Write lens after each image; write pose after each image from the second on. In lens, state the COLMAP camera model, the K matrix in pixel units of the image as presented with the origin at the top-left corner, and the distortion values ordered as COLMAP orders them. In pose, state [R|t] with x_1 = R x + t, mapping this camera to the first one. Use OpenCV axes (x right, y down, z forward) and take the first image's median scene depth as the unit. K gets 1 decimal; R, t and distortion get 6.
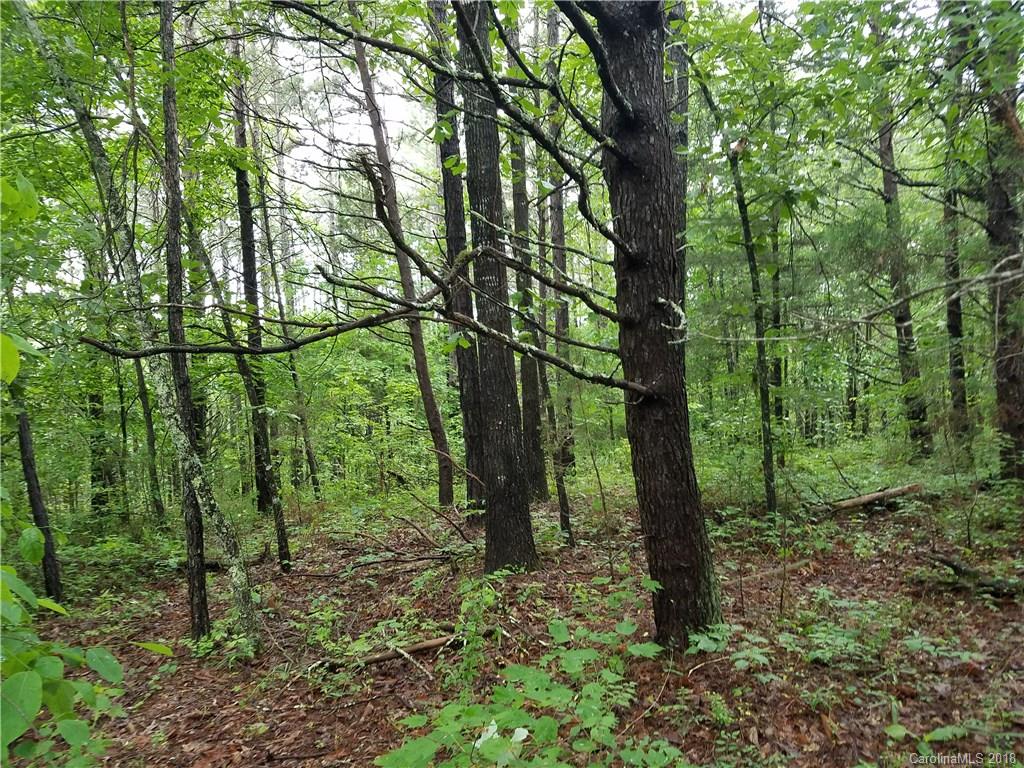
lens RADIAL K [[778.3, 0, 511.1], [0, 778.3, 401.3], [0, 0, 1]] dist [0.128672, -0.173479]
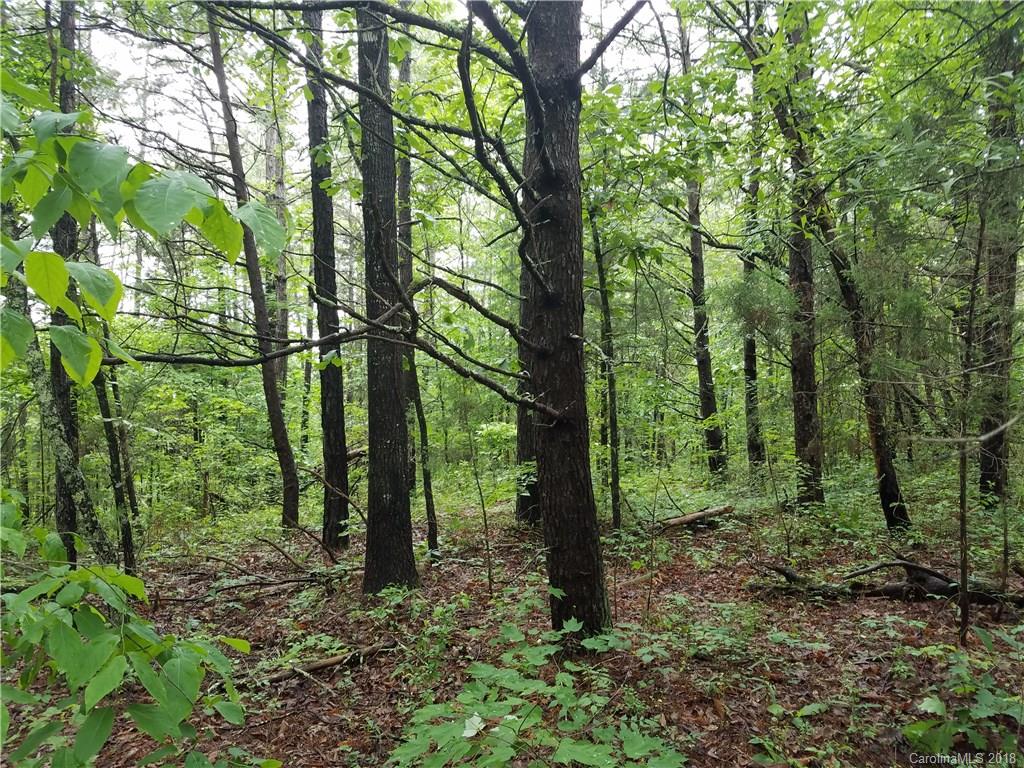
lens RADIAL K [[768.2, 0, 515.8], [0, 768.2, 384.0], [0, 0, 1]] dist [0.289379, -0.517193]
pose [[0.967253, 0.044617, 0.249863, -0.139141], [-0.031188, 0.997861, -0.057450, 0.006565], [-0.251892, 0.047776, 0.966575, -0.051652]]
